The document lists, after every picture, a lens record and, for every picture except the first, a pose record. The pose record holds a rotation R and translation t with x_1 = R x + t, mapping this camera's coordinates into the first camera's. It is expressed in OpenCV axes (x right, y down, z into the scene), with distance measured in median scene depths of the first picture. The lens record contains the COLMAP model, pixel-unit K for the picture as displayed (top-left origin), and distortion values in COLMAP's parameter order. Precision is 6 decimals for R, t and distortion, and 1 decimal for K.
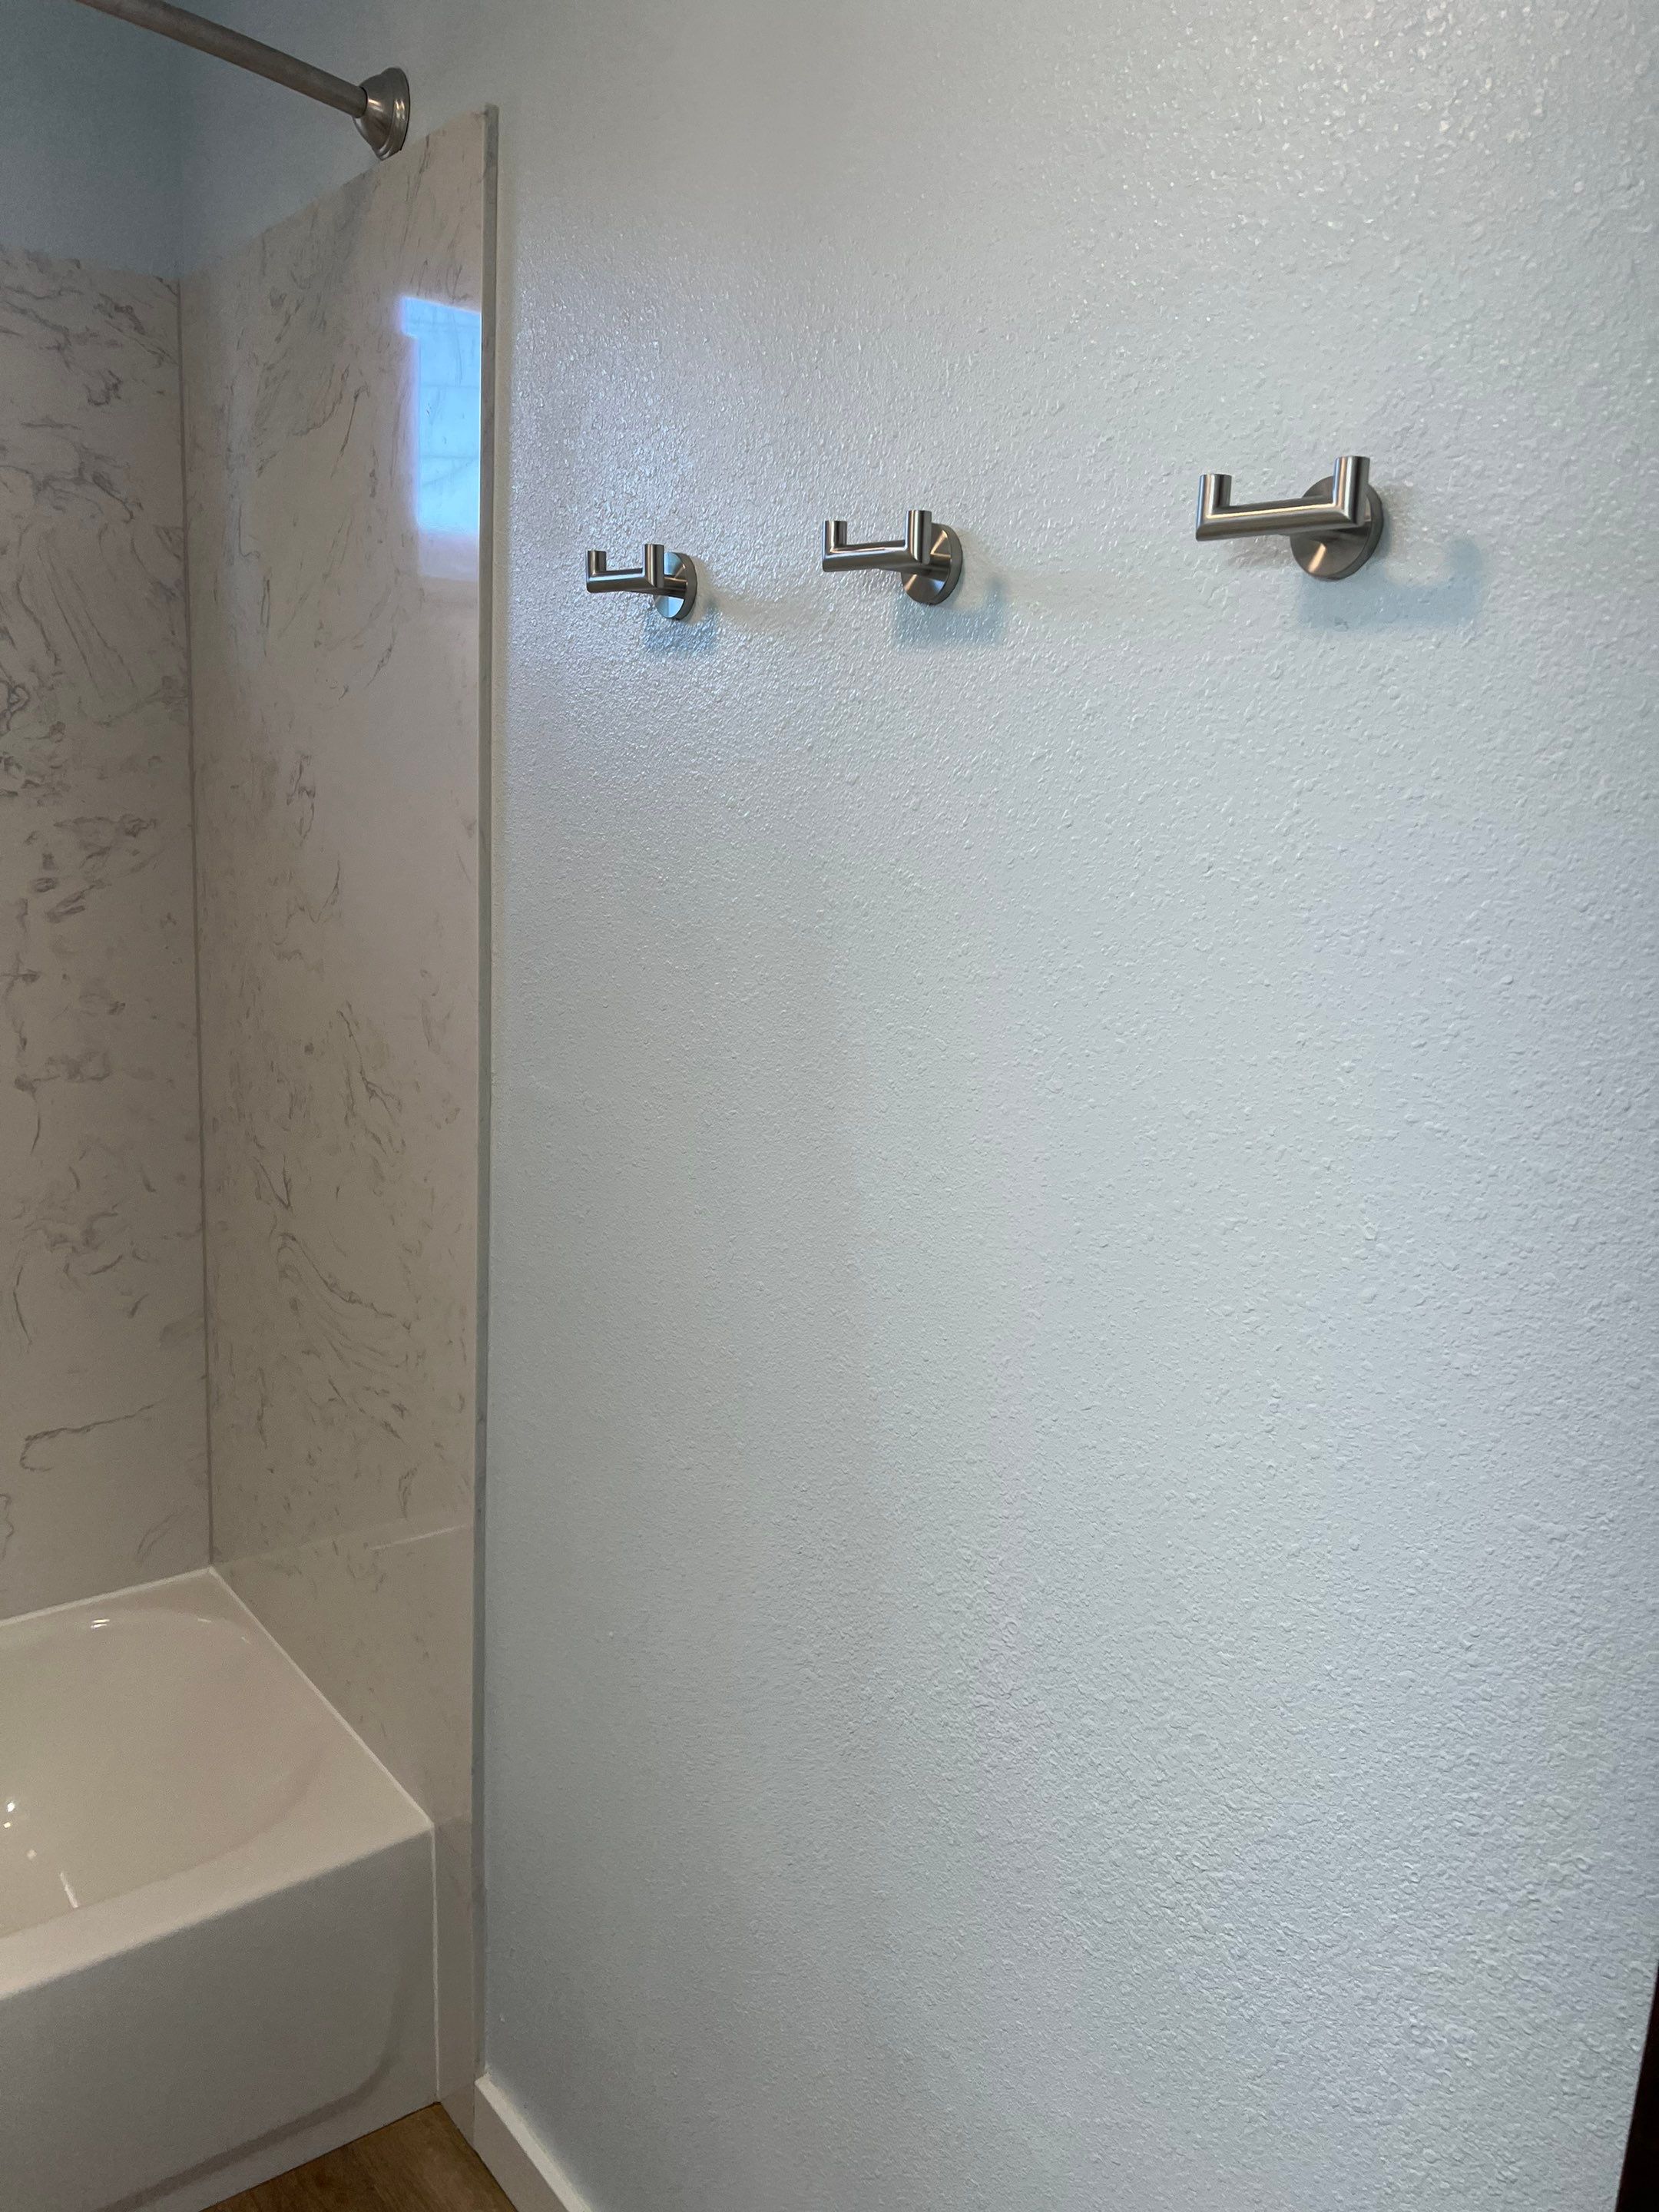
lens RADIAL K [[1677.2, 0, 838.4], [0, 1677.2, 1107.8], [0, 0, 1]] dist [0.027935, -0.024129]
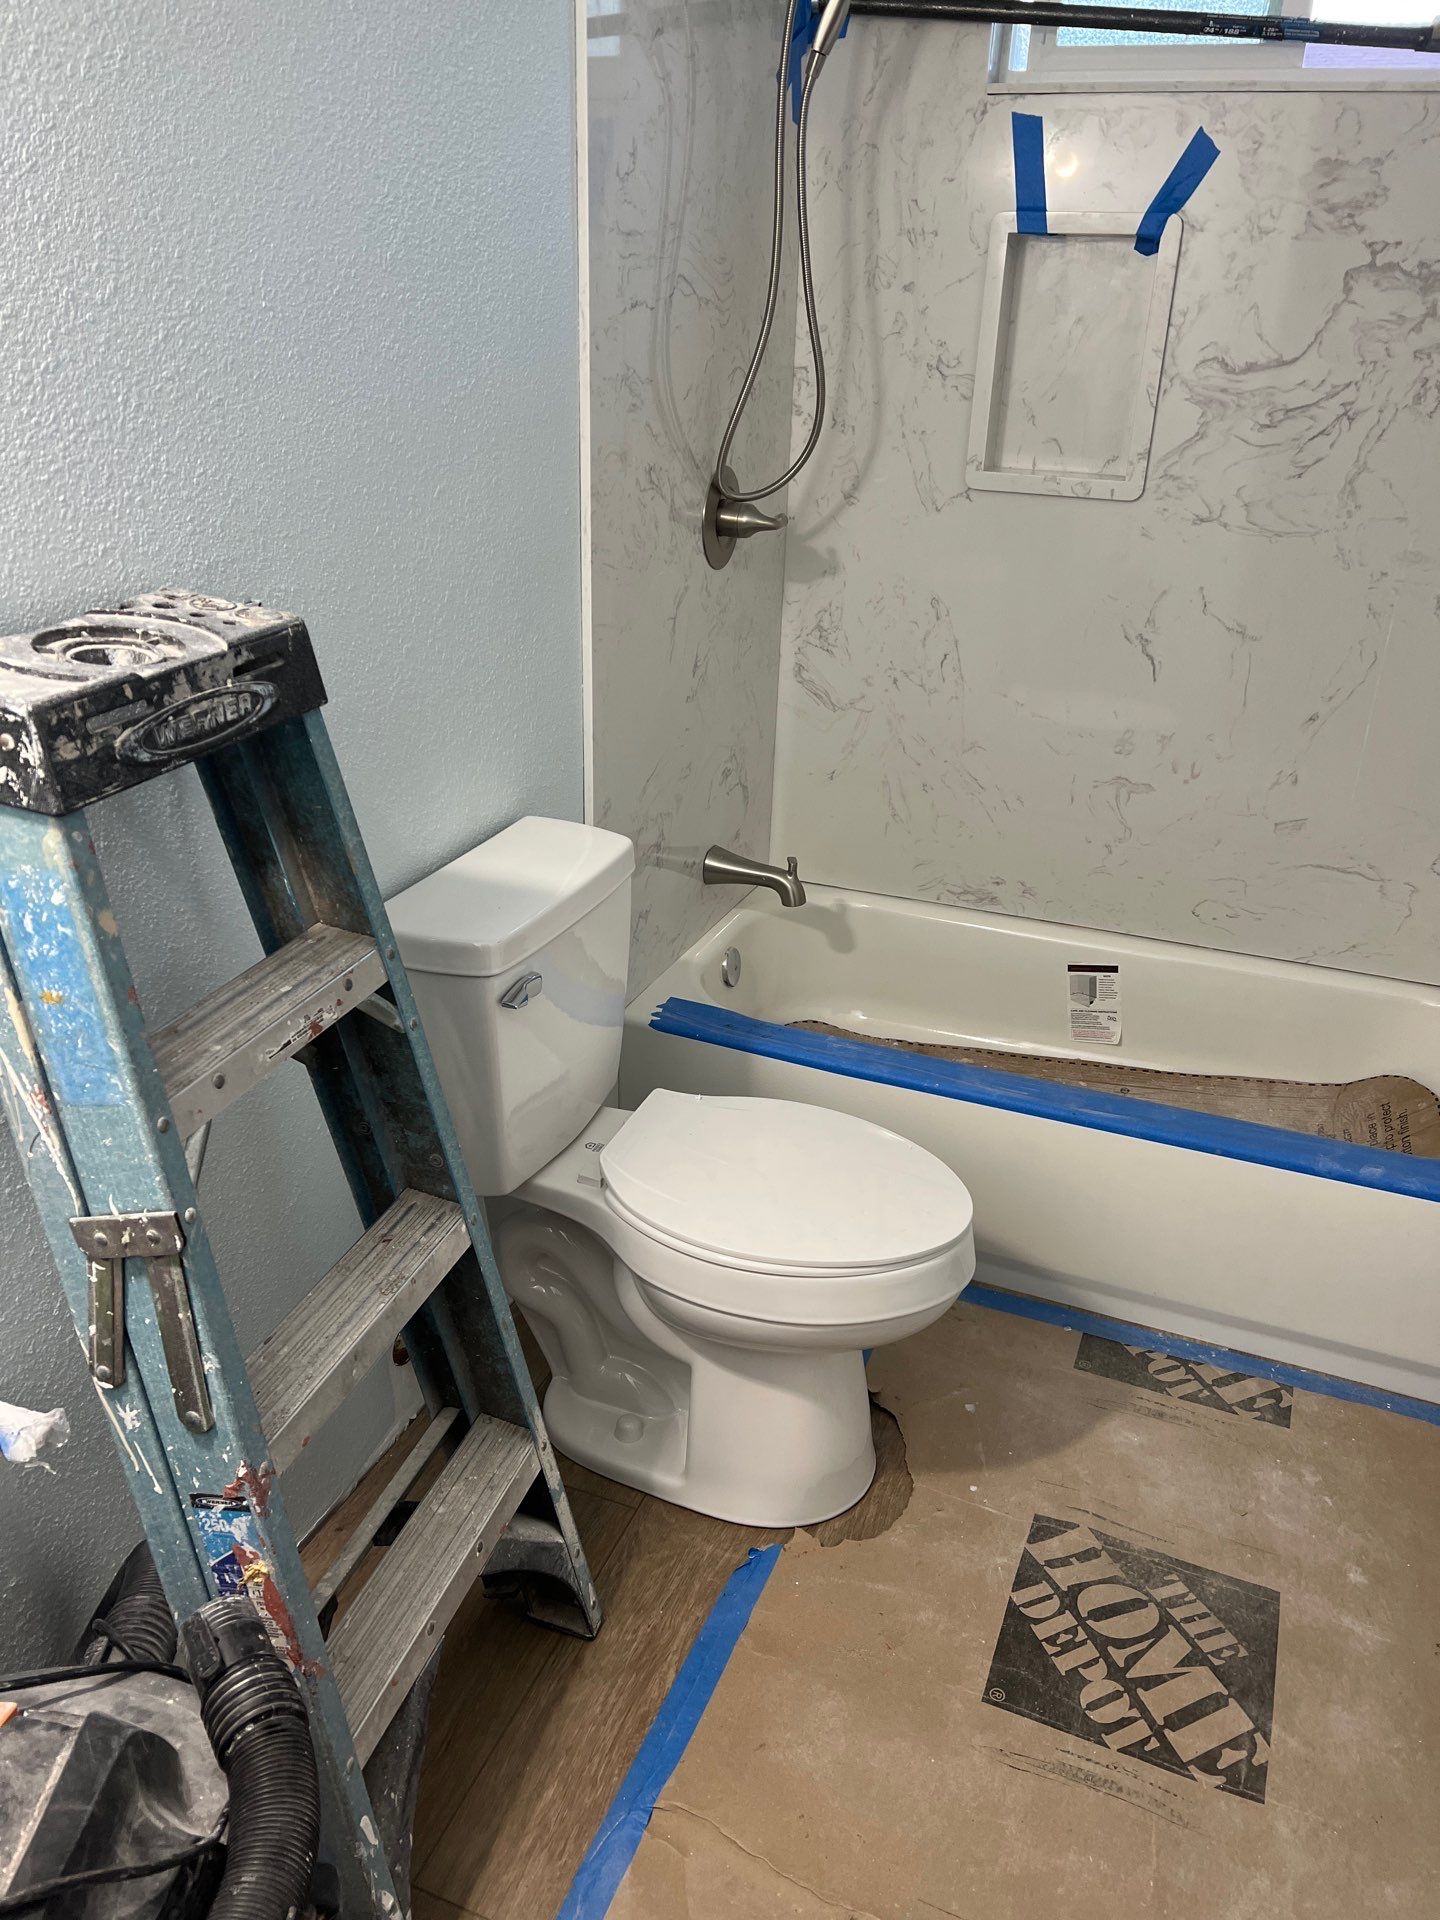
lens RADIAL K [[1439.9, 0, 713.1], [0, 1439.9, 976.1], [0, 0, 1]] dist [0.066039, -0.082686]
pose [[0.493081, 0.342990, -0.799518, 0.187180], [-0.180889, 0.939339, 0.291414, 0.065736], [0.850970, 0.000933, 0.525213, -0.076837]]
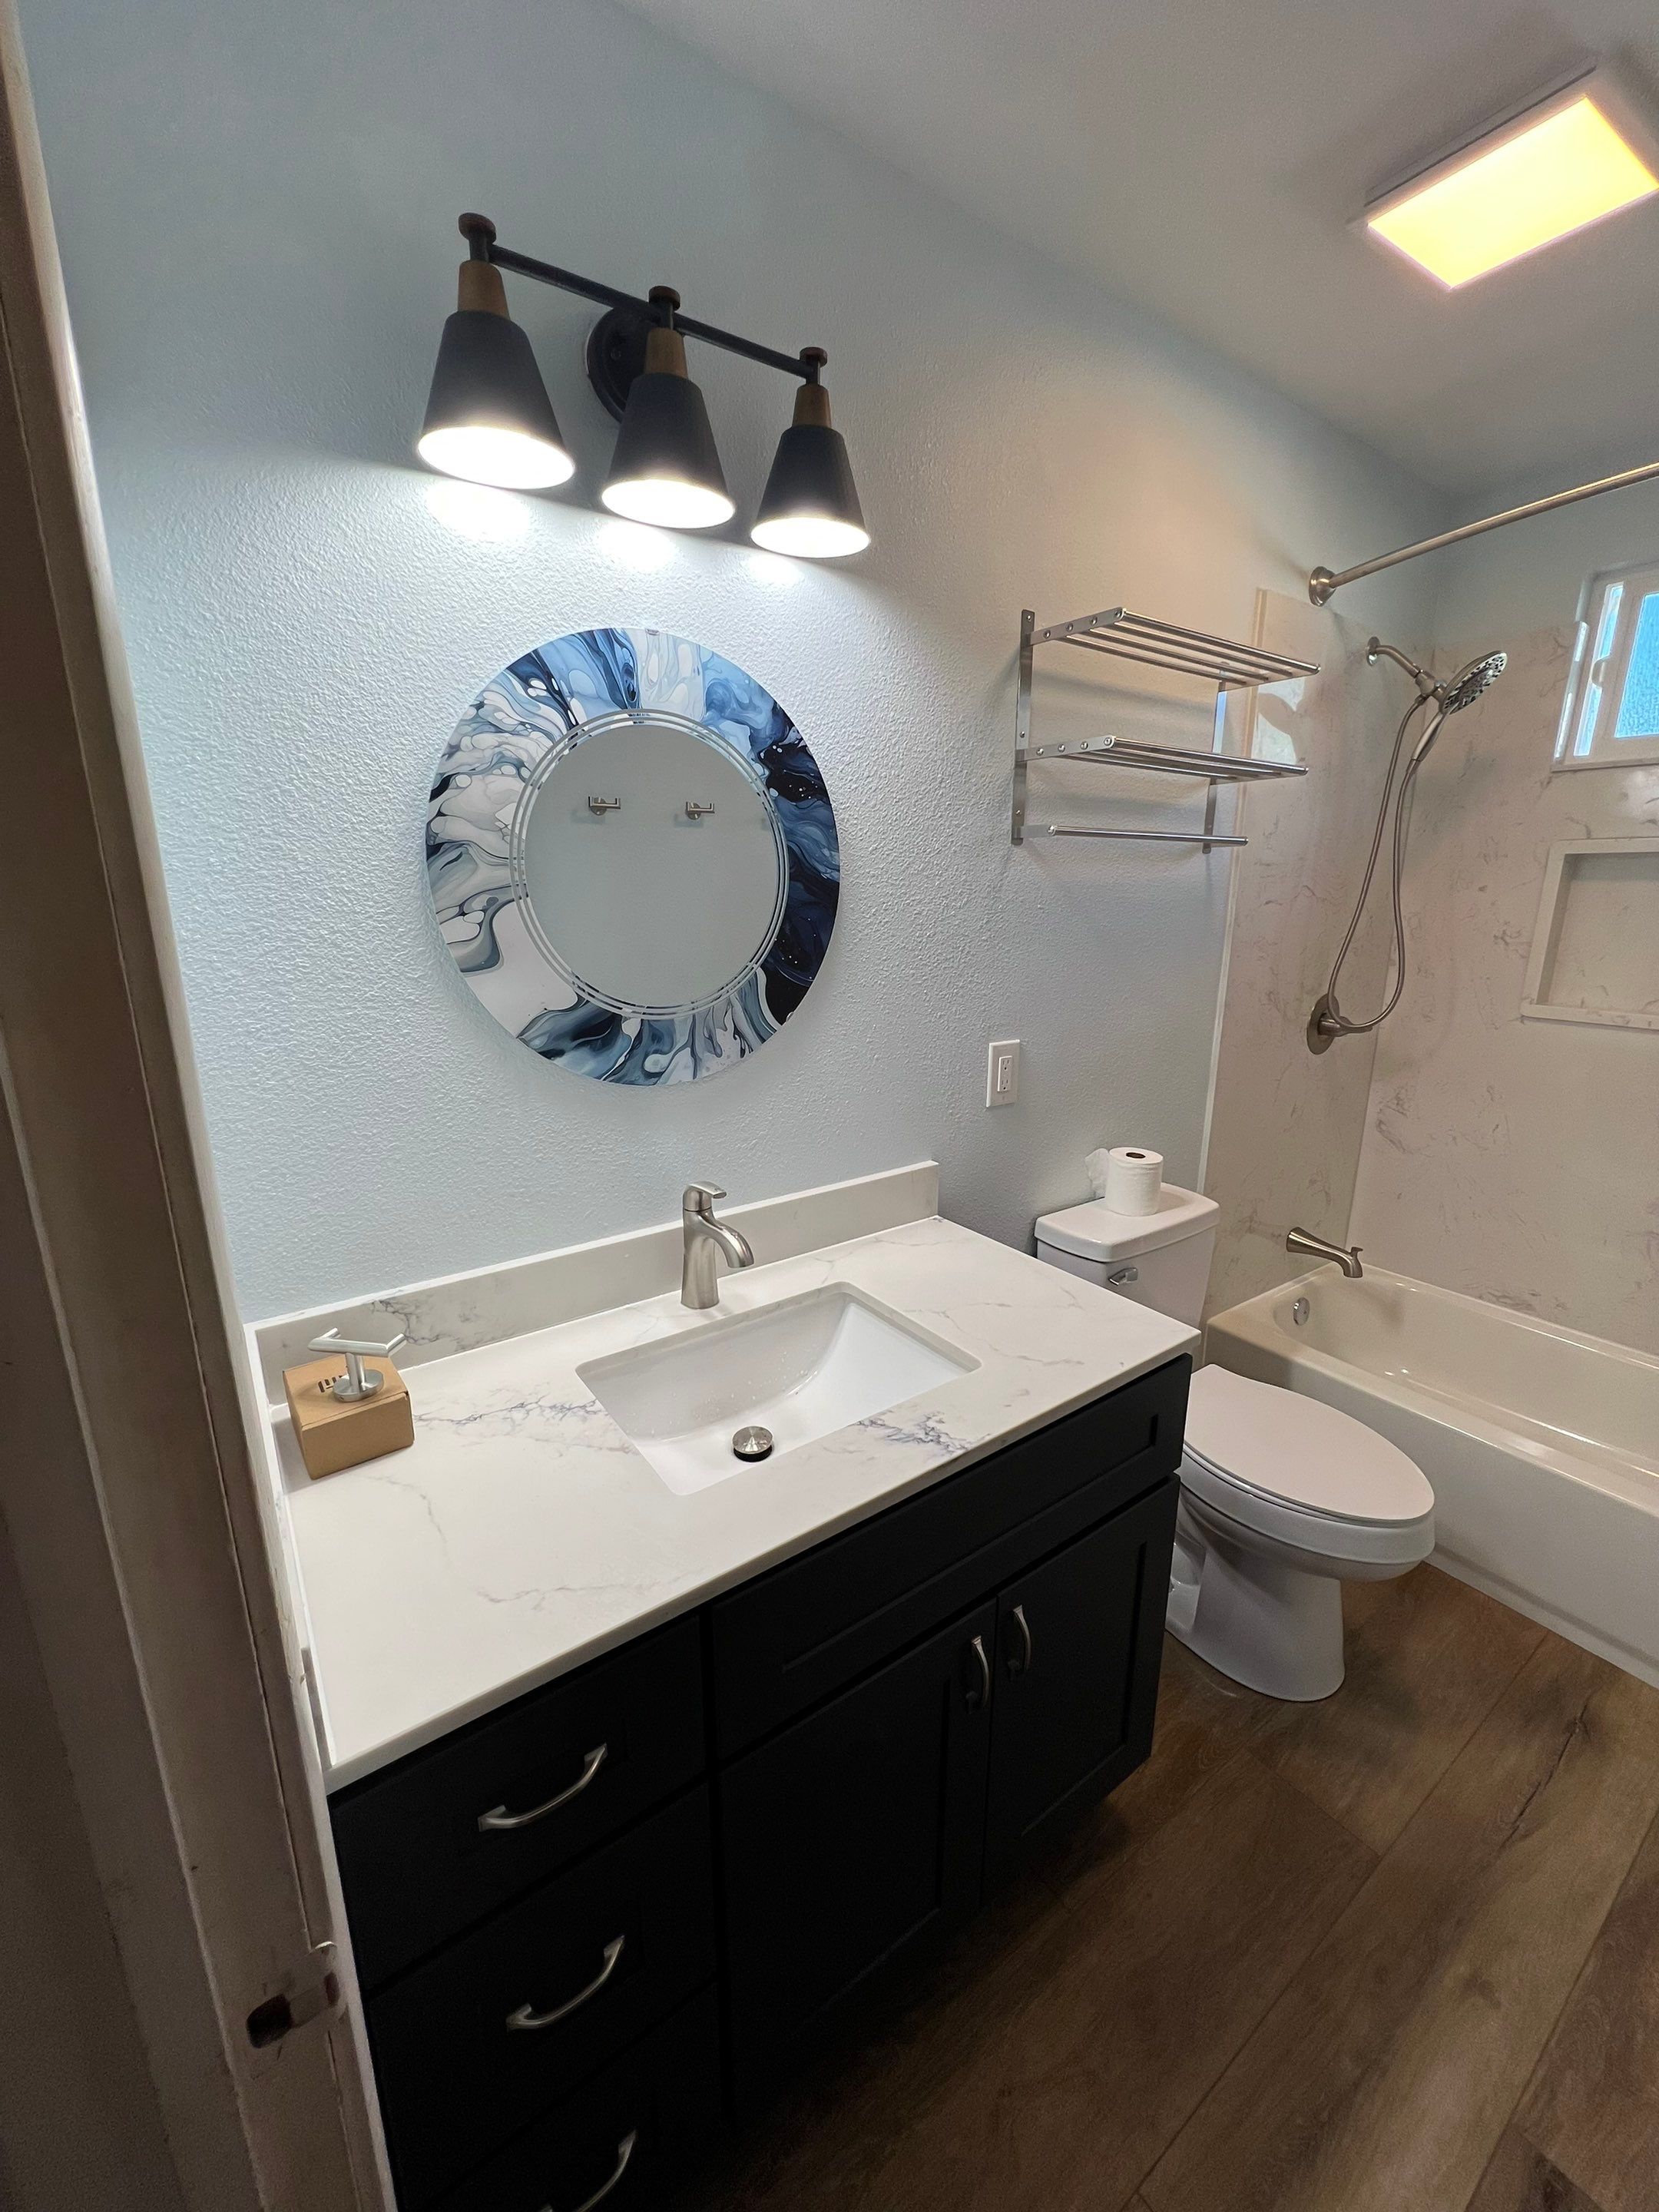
lens RADIAL K [[883.9, 0, 836.6], [0, 883.9, 1102.1], [0, 0, 1]] dist [-0.005375, 0.001168]
pose [[-0.049188, 0.192964, -0.979972, 0.294794], [-0.207524, 0.957773, 0.199010, 0.058815], [0.976992, 0.213157, -0.007066, -0.042459]]
